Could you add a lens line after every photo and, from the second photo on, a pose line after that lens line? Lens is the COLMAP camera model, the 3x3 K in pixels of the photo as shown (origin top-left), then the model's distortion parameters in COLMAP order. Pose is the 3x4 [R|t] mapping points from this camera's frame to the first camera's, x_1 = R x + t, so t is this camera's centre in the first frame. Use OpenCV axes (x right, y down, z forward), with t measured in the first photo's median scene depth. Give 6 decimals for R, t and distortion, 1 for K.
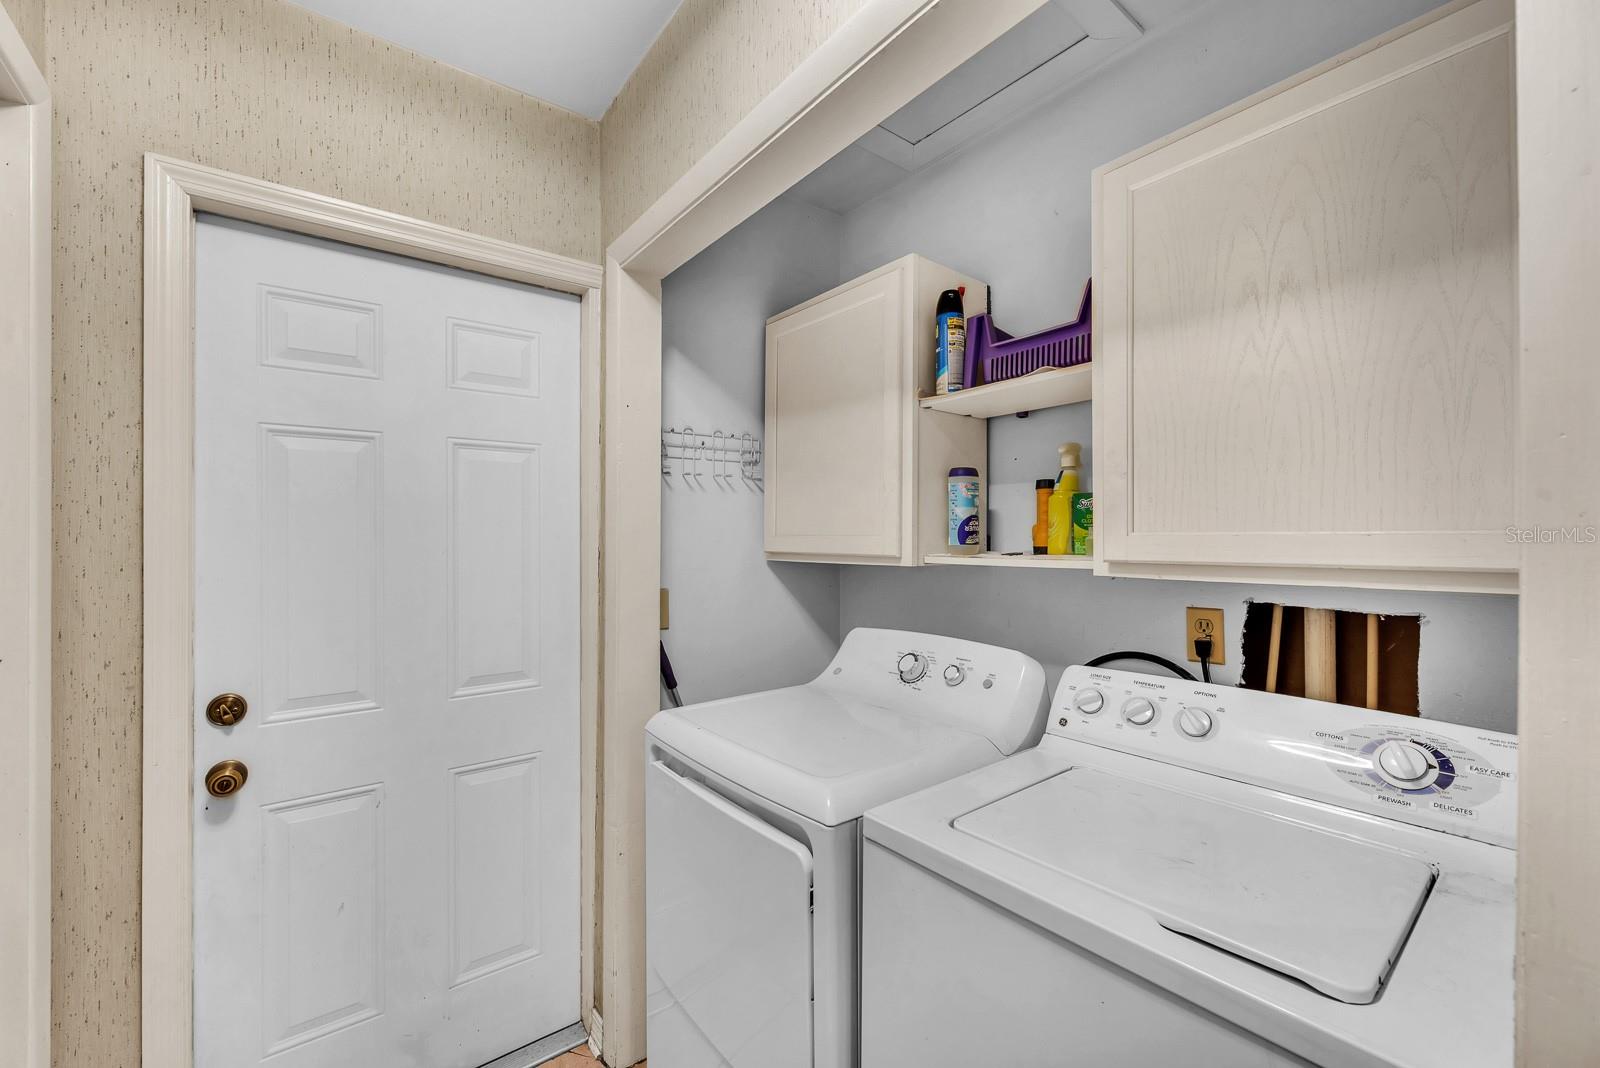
lens RADIAL K [[653.4, 0, 796.6], [0, 653.4, 538.2], [0, 0, 1]] dist [0.000503, -0.000138]
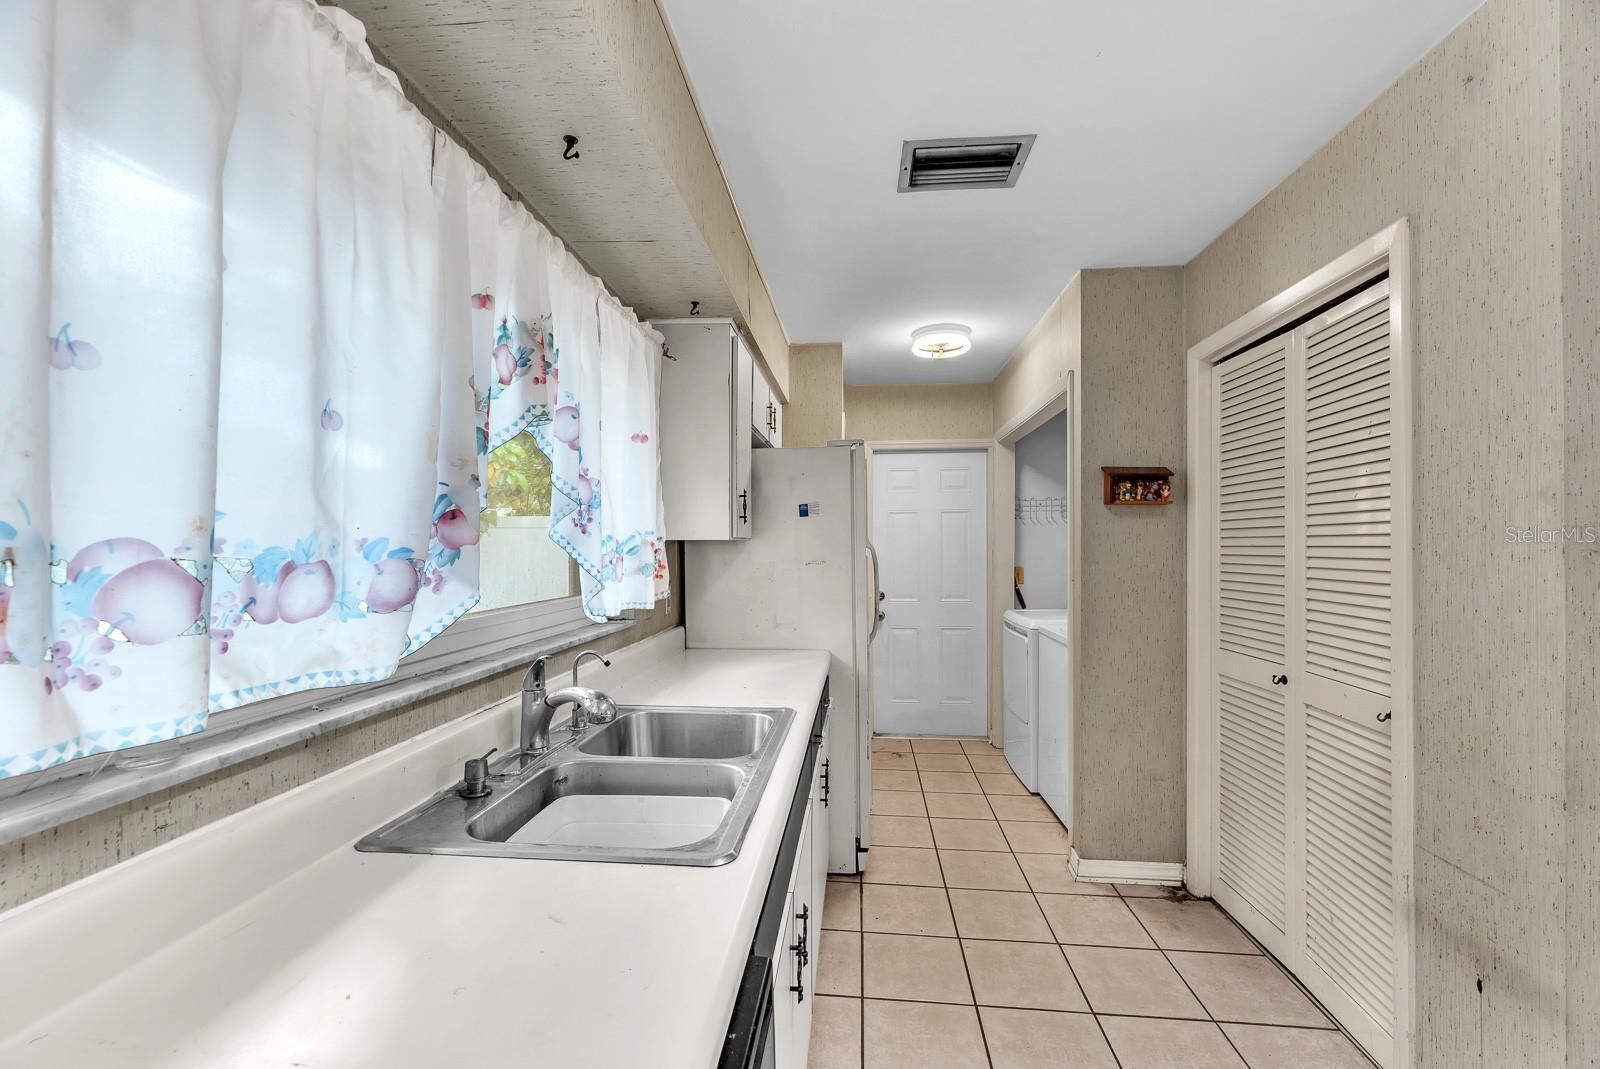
lens RADIAL K [[653.4, 0, 807.1], [0, 653.4, 530.7], [0, 0, 1]] dist [0.000503, -0.000138]
pose [[0.731728, -0.018153, -0.681355, 0.942231], [0.008187, 0.999807, -0.017845, -0.019648], [0.681548, 0.007479, 0.731735, -1.424890]]
